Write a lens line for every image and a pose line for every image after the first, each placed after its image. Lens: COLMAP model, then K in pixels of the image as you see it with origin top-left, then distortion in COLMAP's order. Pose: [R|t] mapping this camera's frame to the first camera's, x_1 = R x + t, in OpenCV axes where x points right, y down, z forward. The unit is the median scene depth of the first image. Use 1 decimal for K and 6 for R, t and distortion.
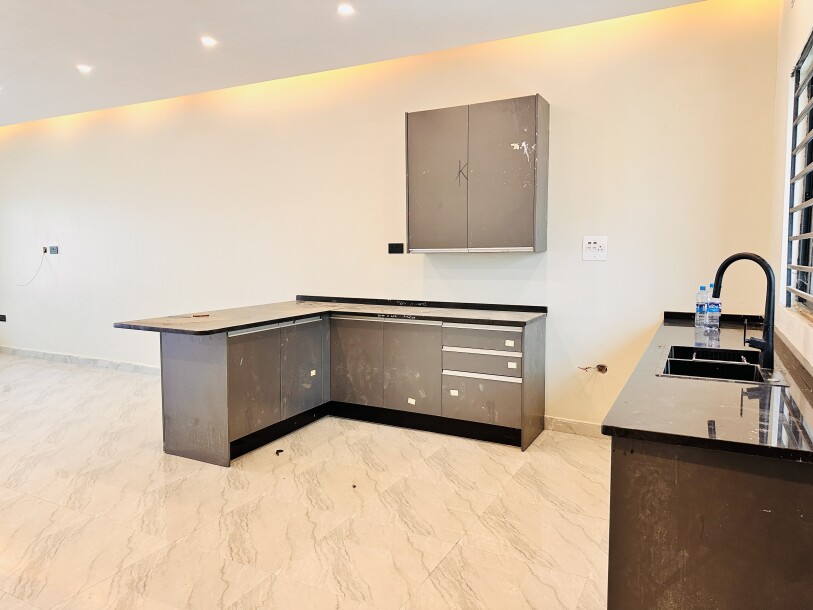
lens RADIAL K [[584.4, 0, 406.5], [0, 584.4, 305.0], [0, 0, 1]] dist [0.056120, -0.076031]
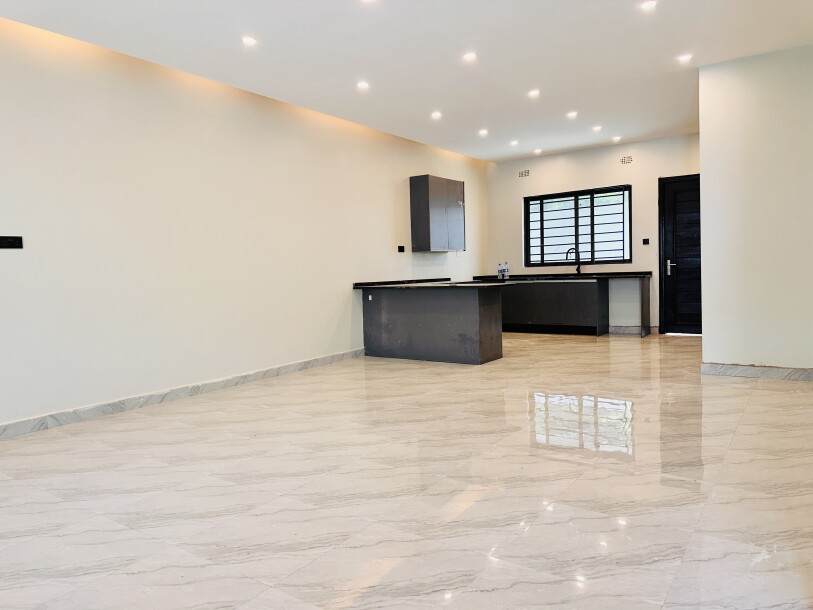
lens RADIAL K [[584.4, 0, 406.5], [0, 584.4, 305.0], [0, 0, 1]] dist [0.056120, -0.076031]
pose [[0.064020, -0.062399, 0.995996, -1.663978], [0.102534, 0.993173, 0.055632, -0.029890], [-0.992667, 0.098561, 0.069981, 0.876499]]
